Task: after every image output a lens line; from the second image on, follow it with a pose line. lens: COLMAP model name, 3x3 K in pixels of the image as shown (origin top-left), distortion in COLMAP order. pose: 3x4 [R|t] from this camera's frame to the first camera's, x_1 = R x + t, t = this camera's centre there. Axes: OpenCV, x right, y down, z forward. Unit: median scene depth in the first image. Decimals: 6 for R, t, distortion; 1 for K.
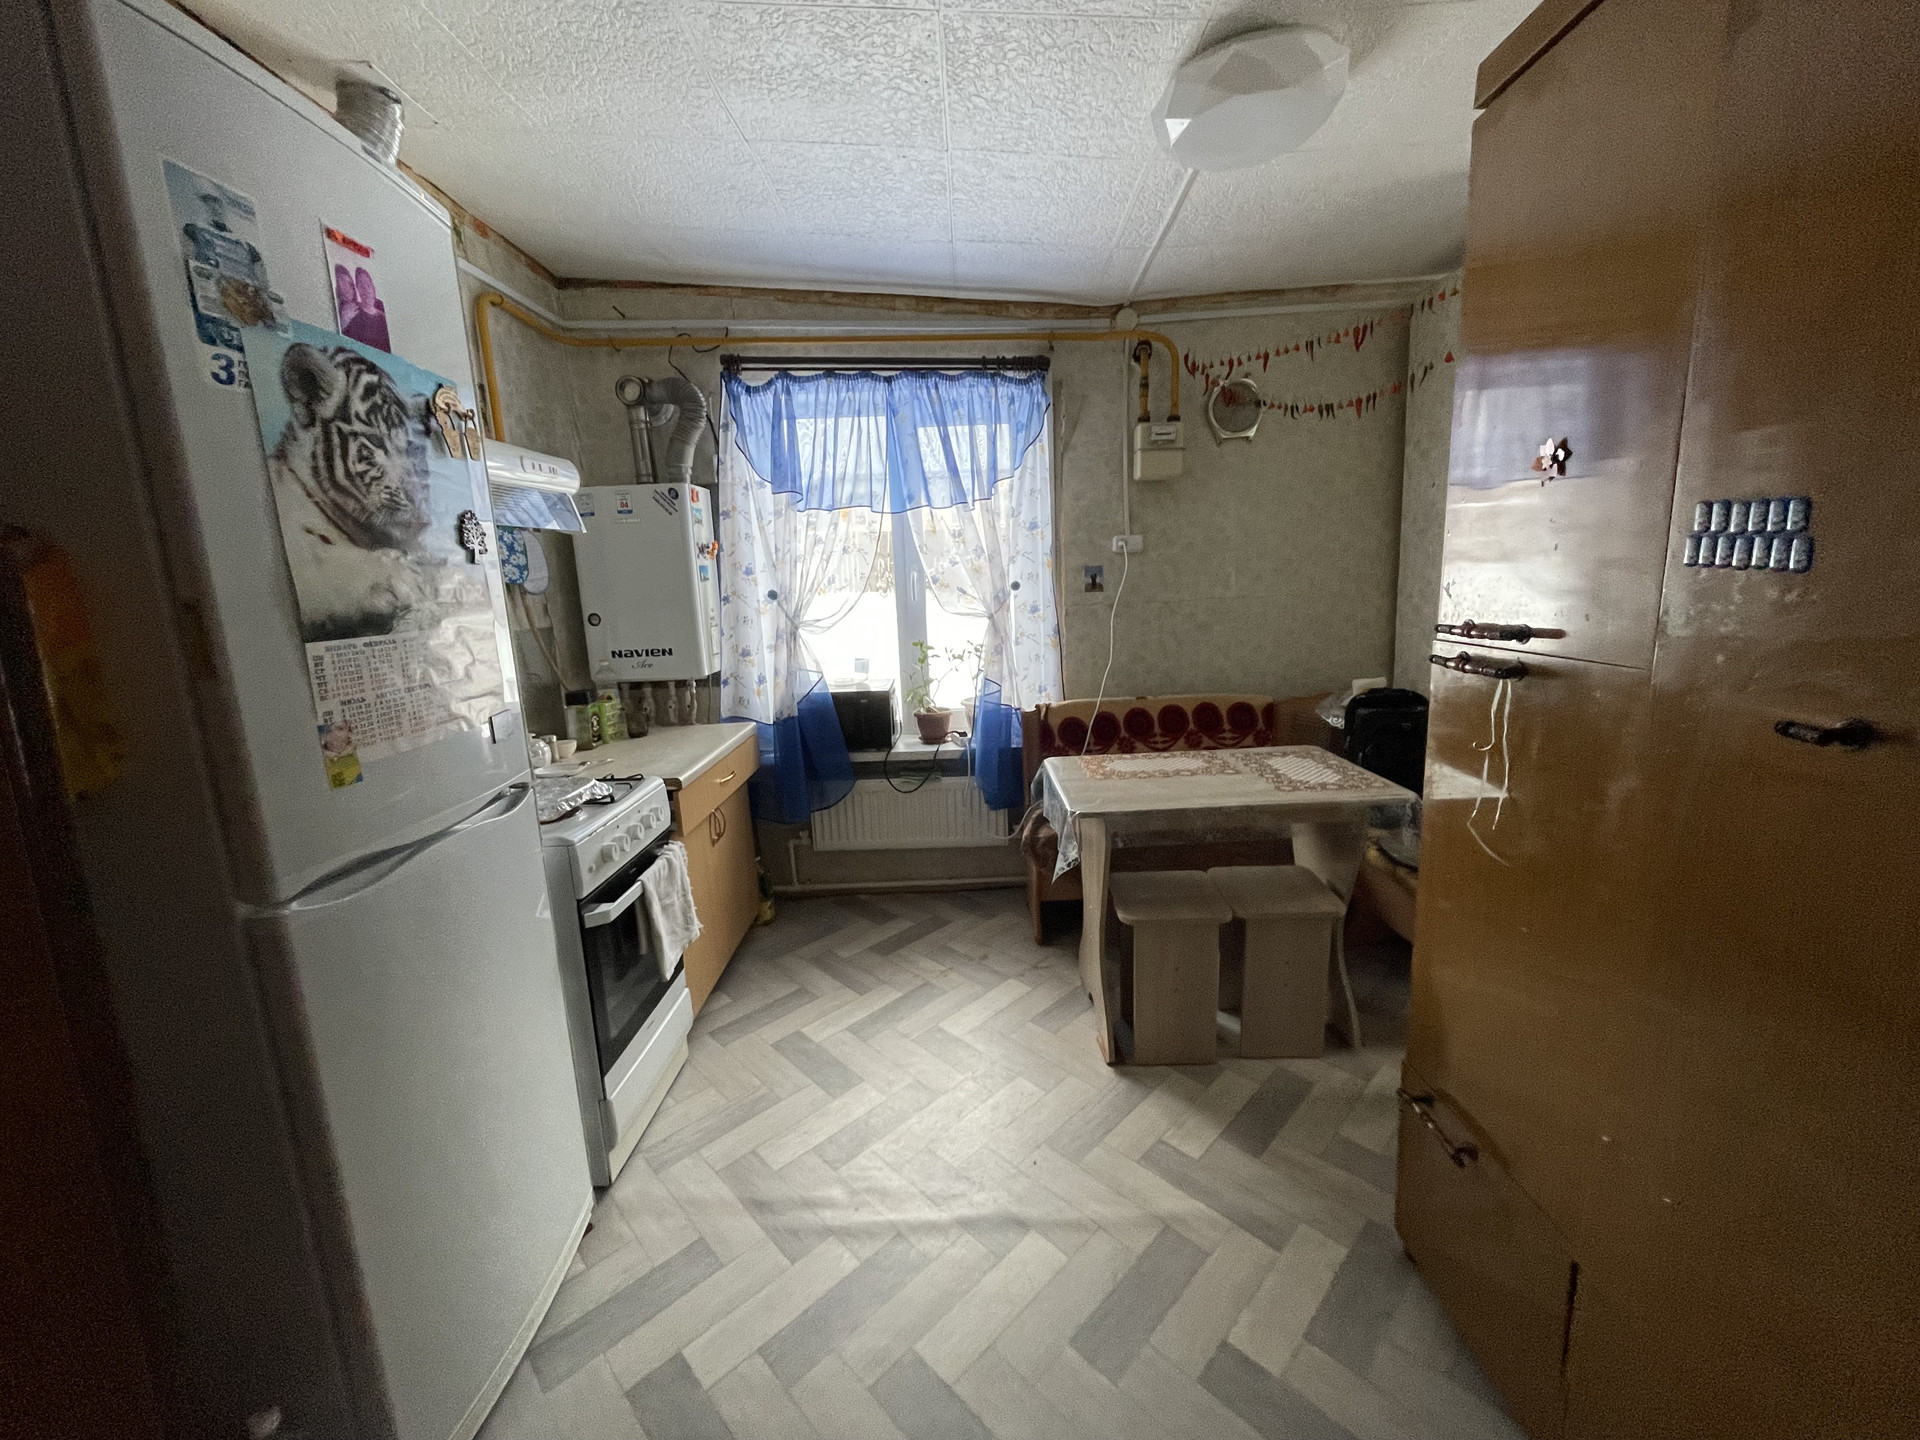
lens RADIAL K [[777.7, 0, 959.7], [0, 777.7, 714.6], [0, 0, 1]] dist [-0.001075, 0.000185]
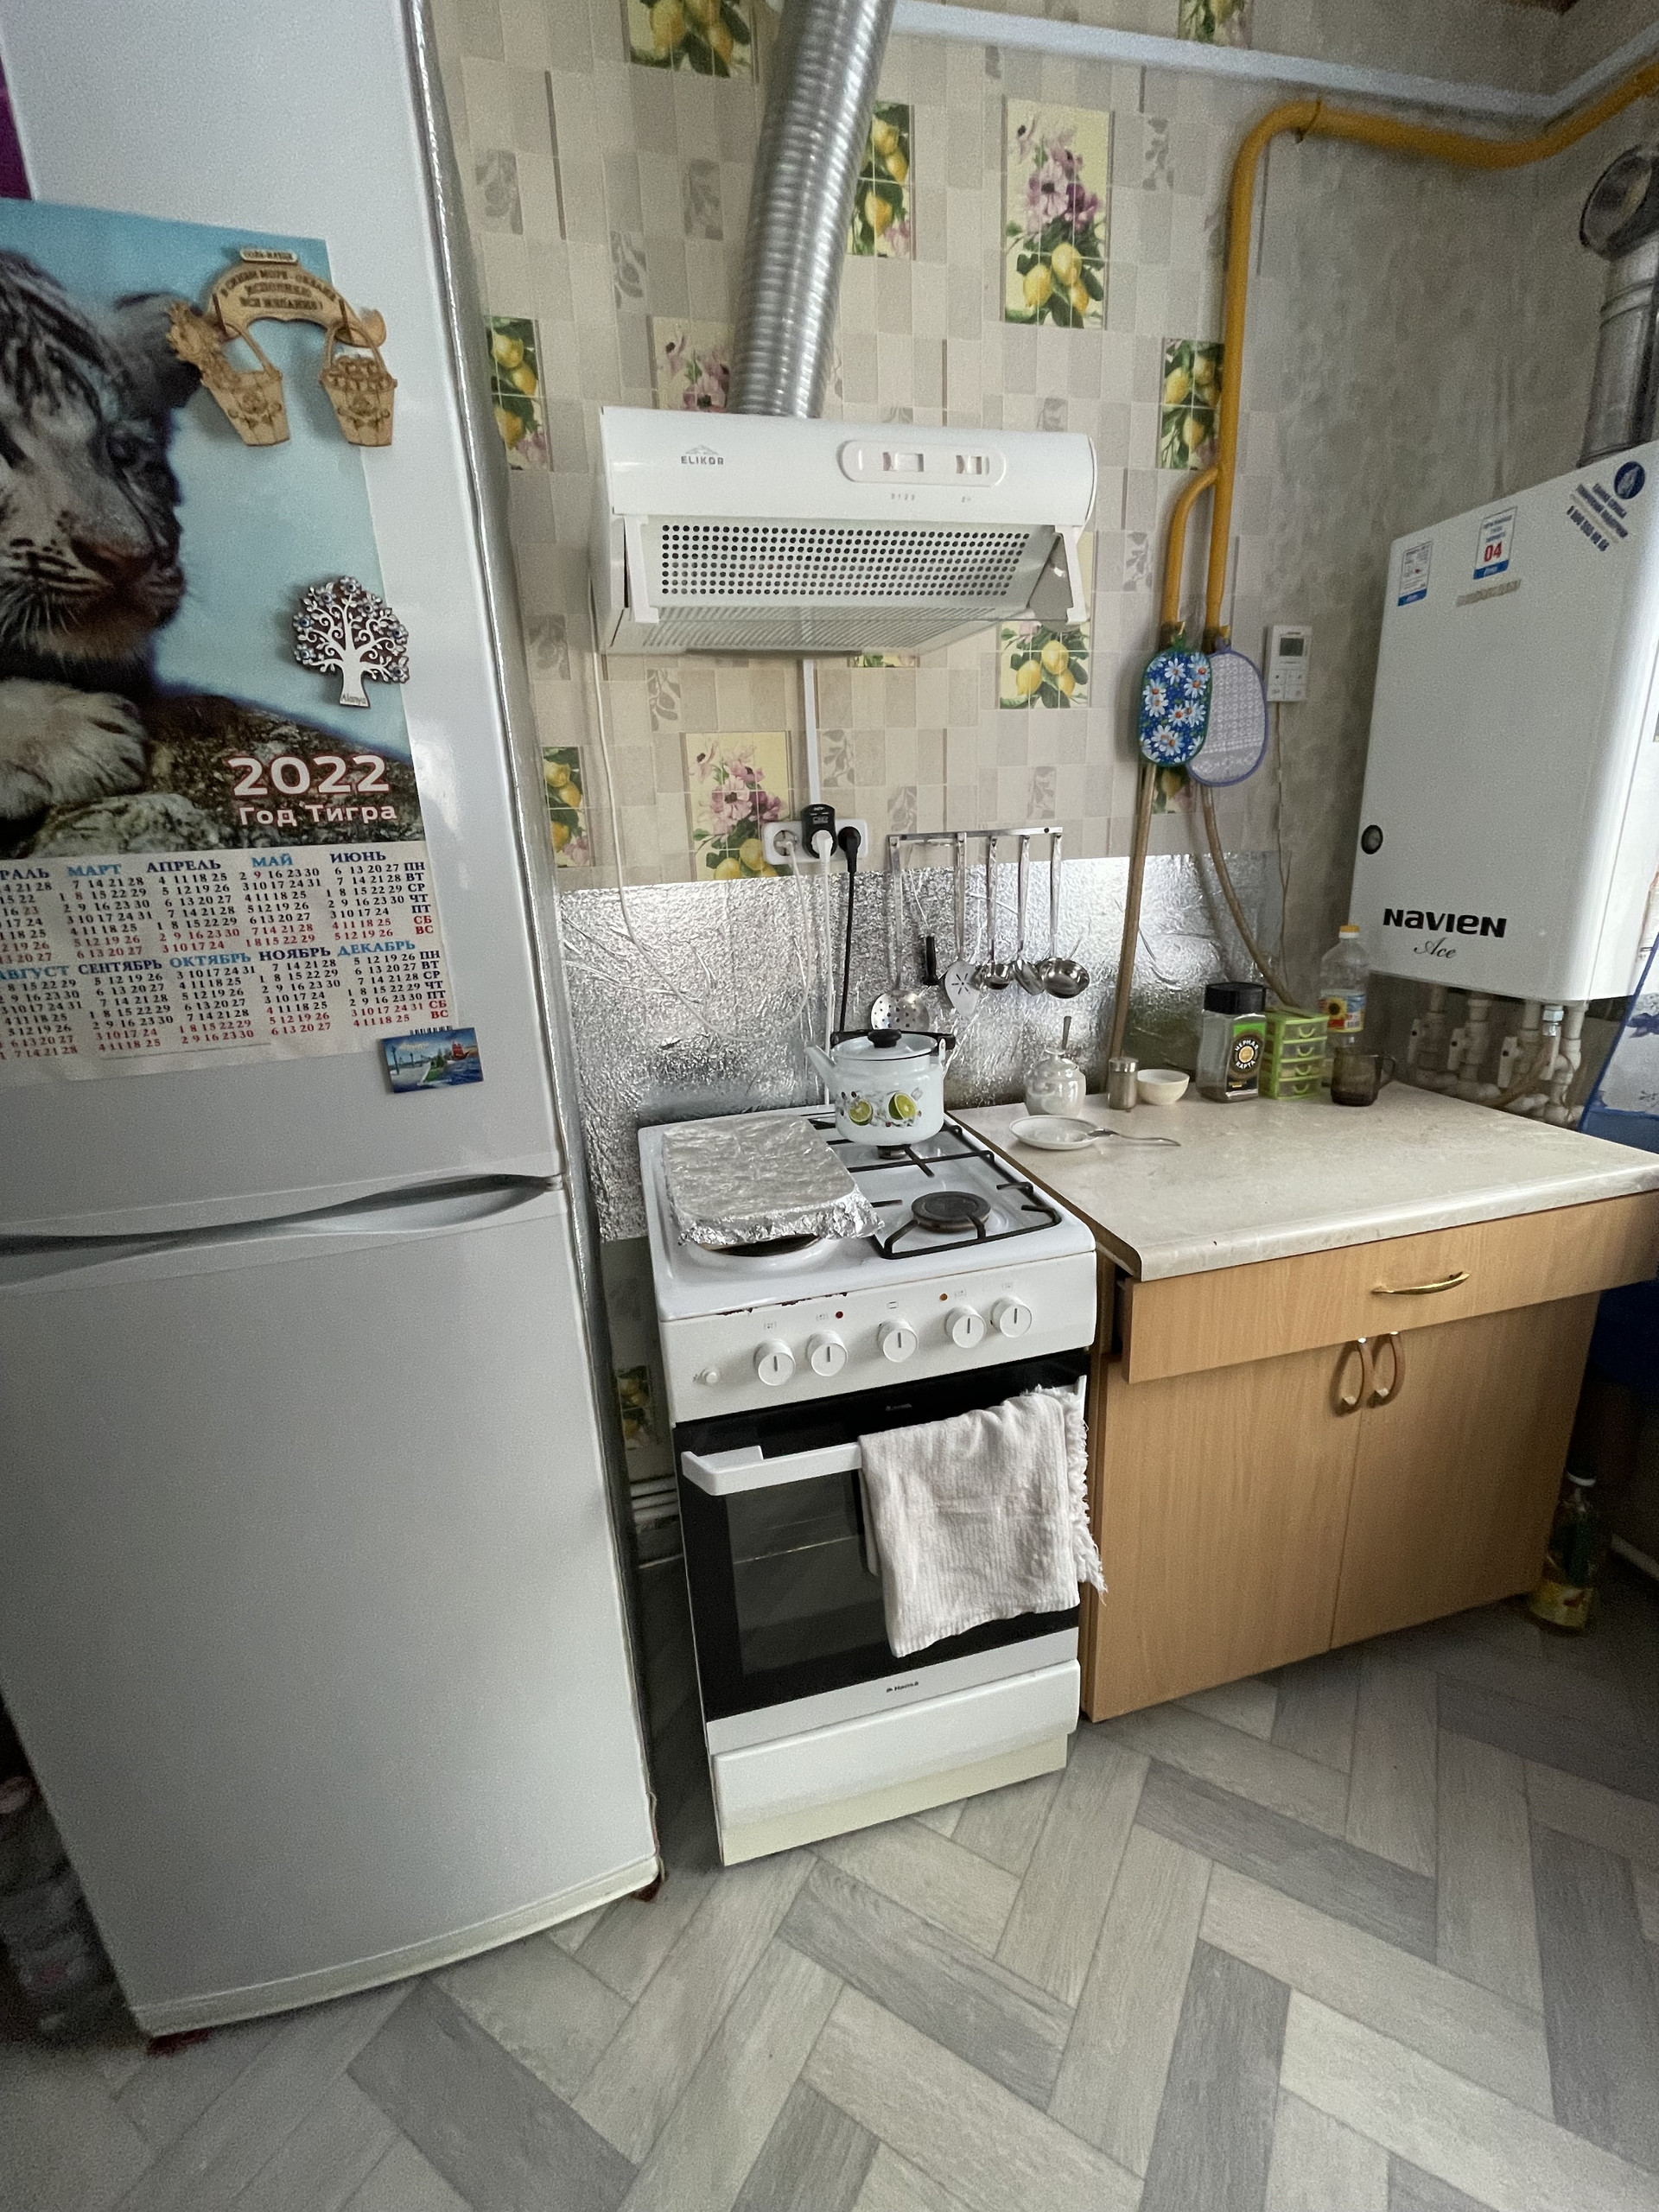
lens RADIAL K [[896.0, 0, 830.5], [0, 896.0, 1099.6], [0, 0, 1]] dist [-0.001075, 0.000185]
pose [[0.255227, 0.308337, -0.916399, -0.000901], [-0.142585, 0.949429, 0.279739, -0.088719], [0.956310, 0.059268, 0.286284, 0.617431]]
